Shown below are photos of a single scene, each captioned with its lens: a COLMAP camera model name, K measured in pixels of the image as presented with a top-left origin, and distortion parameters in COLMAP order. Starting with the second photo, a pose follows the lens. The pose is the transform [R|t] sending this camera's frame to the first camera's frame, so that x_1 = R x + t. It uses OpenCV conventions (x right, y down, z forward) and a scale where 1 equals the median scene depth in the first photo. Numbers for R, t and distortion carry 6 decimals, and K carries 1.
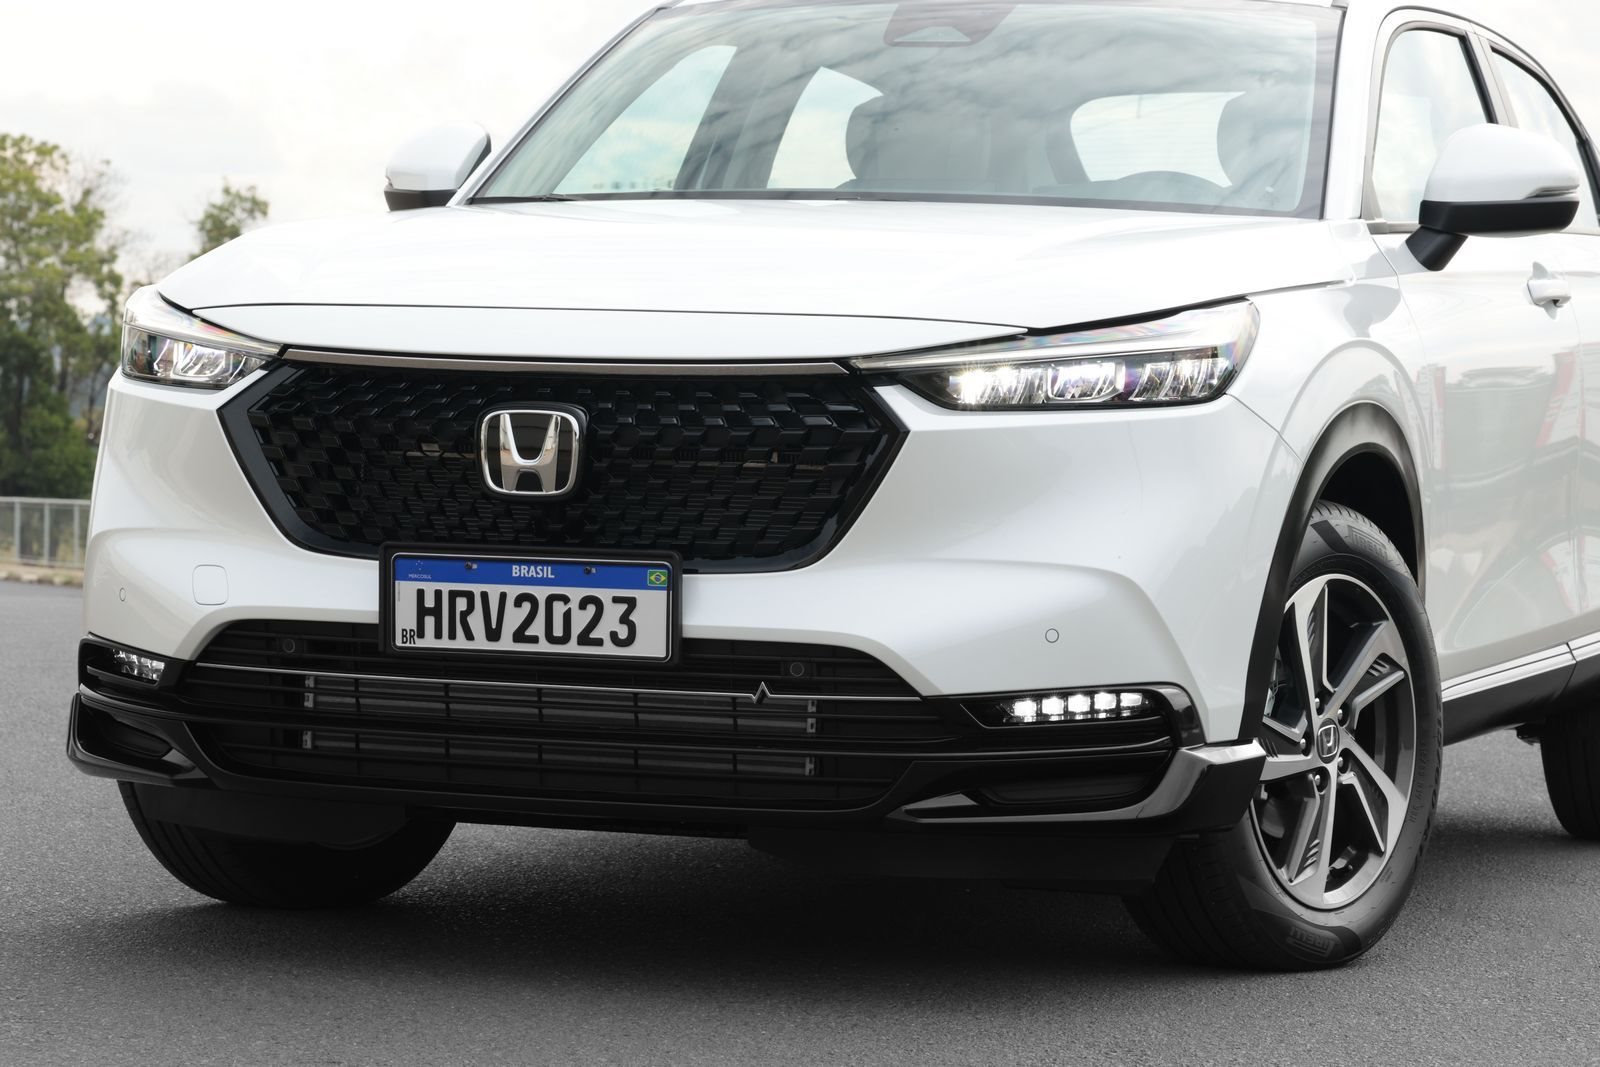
lens RADIAL K [[4973.2, 0, 800.0], [0, 4973.2, 533.5], [0, 0, 1]] dist [0.029525, -0.180523]
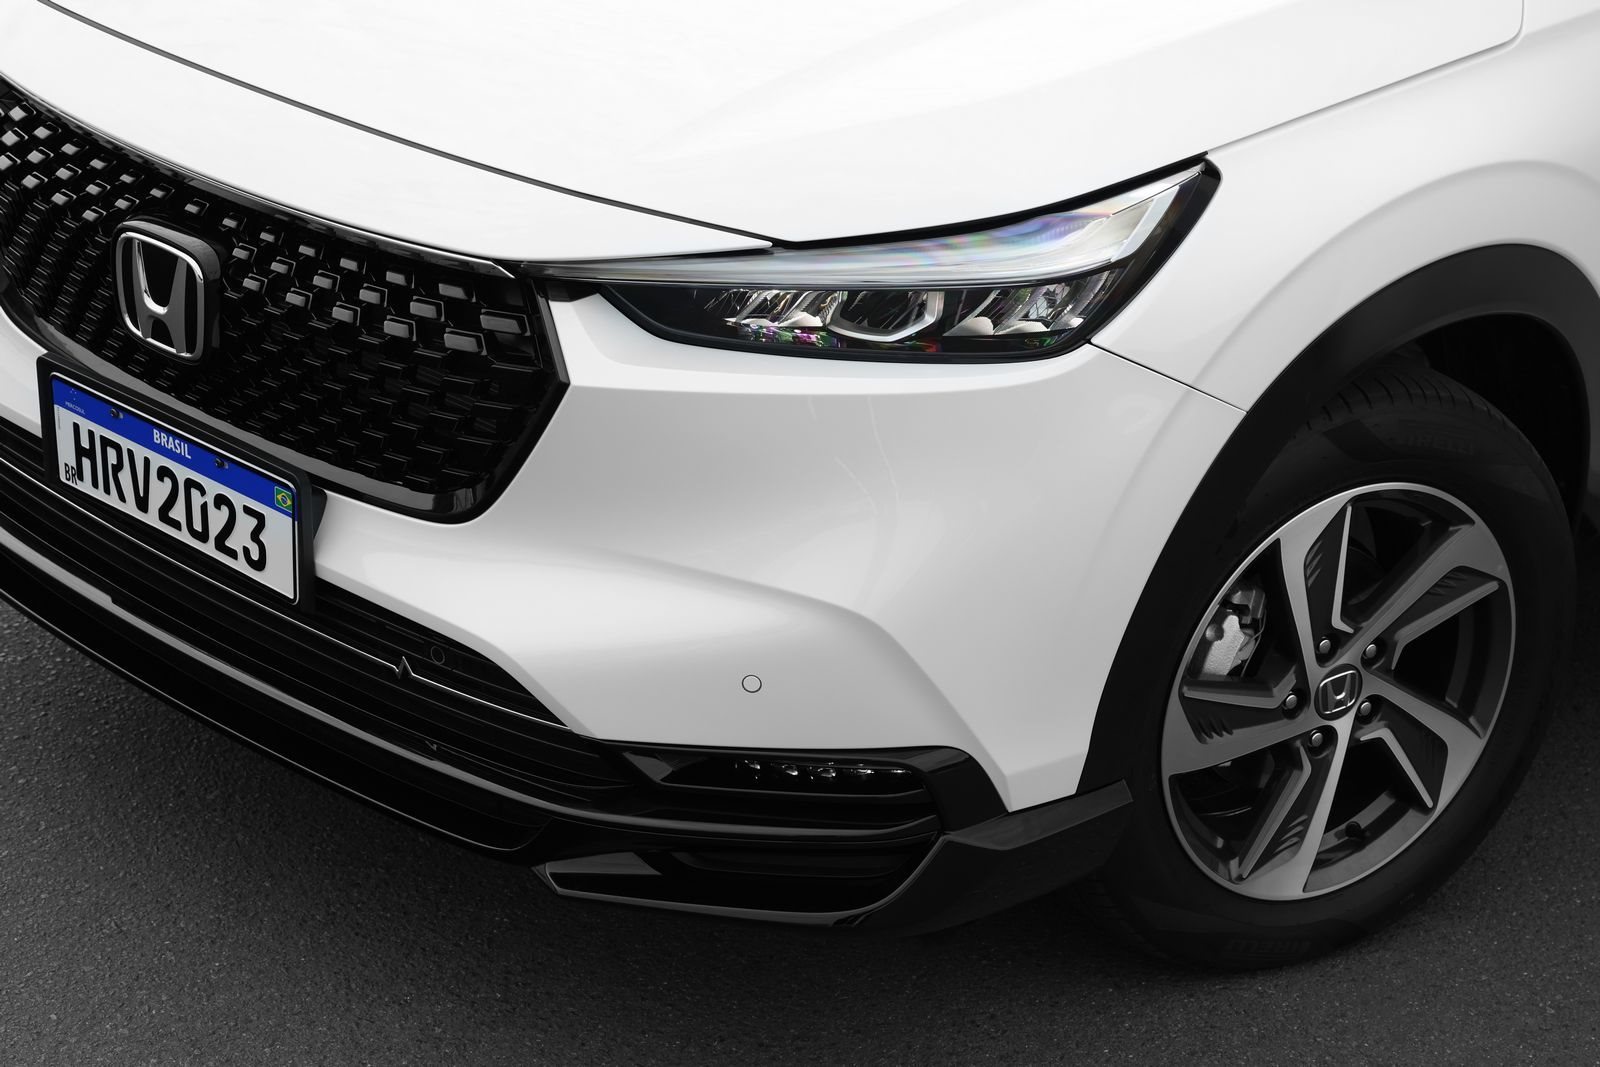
lens RADIAL K [[3470.5, 0, 800.0], [0, 3470.5, 533.5], [0, 0, 1]] dist [-0.025975, -0.105546]
pose [[0.925383, 0.177638, -0.334829, 0.216071], [-0.046478, 0.929892, 0.364885, -0.178028], [0.376172, -0.322097, 0.868762, 0.567369]]
